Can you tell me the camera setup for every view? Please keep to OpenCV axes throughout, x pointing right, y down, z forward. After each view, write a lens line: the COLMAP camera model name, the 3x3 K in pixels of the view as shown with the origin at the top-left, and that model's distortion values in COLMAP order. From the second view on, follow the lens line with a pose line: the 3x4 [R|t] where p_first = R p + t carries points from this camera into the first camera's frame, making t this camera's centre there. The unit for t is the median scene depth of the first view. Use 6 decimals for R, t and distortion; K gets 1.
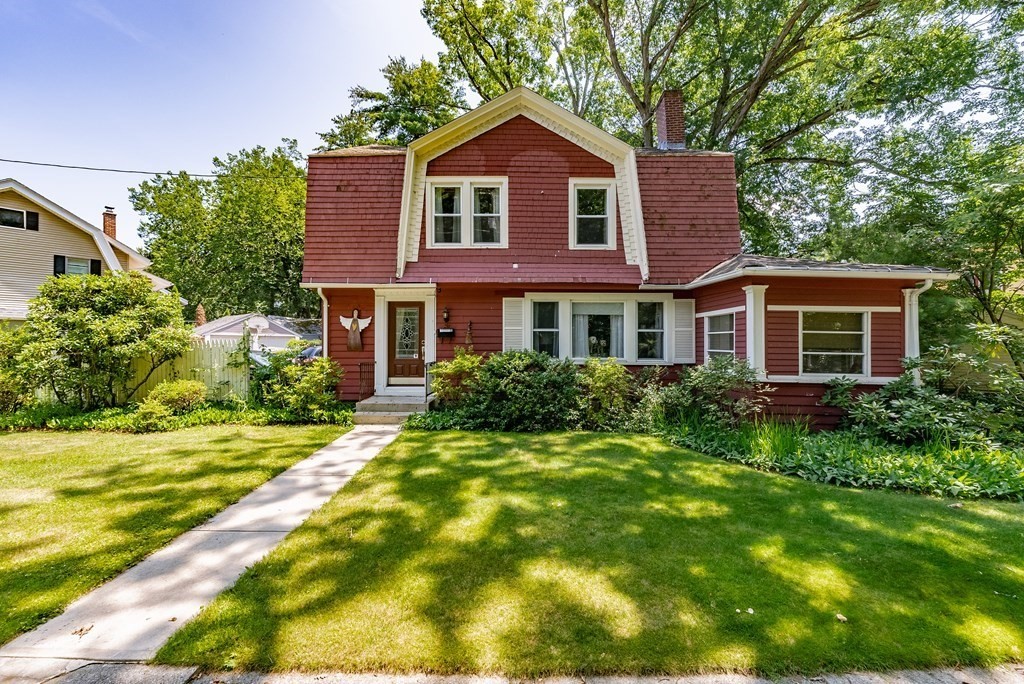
lens RADIAL K [[431.5, 0, 512.2], [0, 431.5, 338.2], [0, 0, 1]] dist [-0.002631, -0.000973]
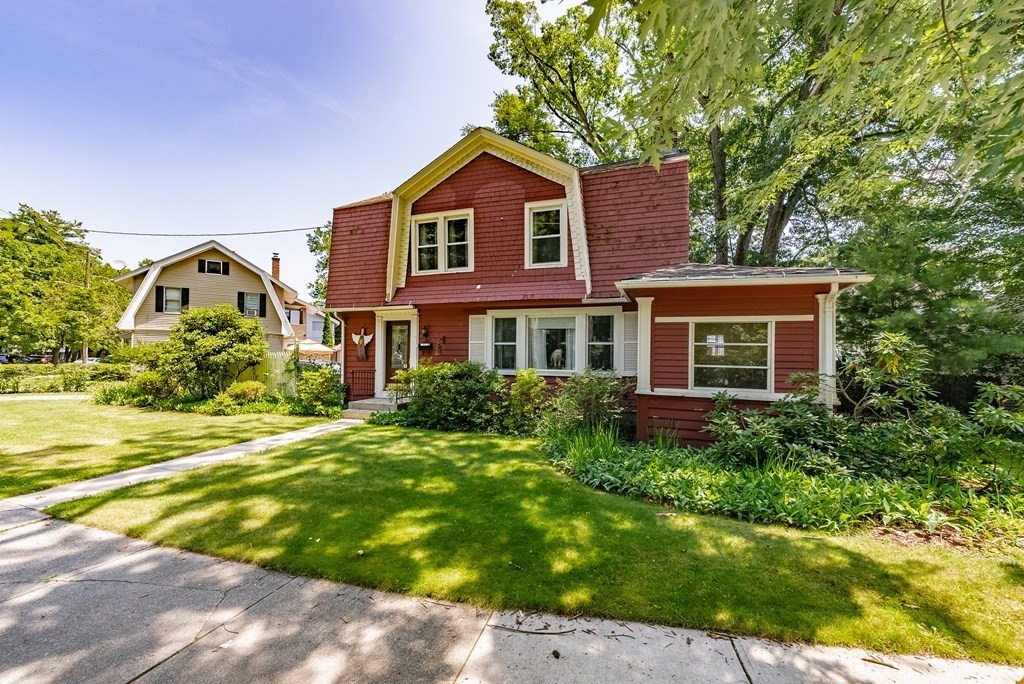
lens RADIAL K [[431.5, 0, 491.0], [0, 431.5, 349.9], [0, 0, 1]] dist [-0.002631, -0.000973]
pose [[0.938422, -0.000361, -0.345490, 0.436515], [-0.002569, 0.999965, -0.008022, 0.006106], [0.345481, 0.008416, 0.938388, -0.043770]]
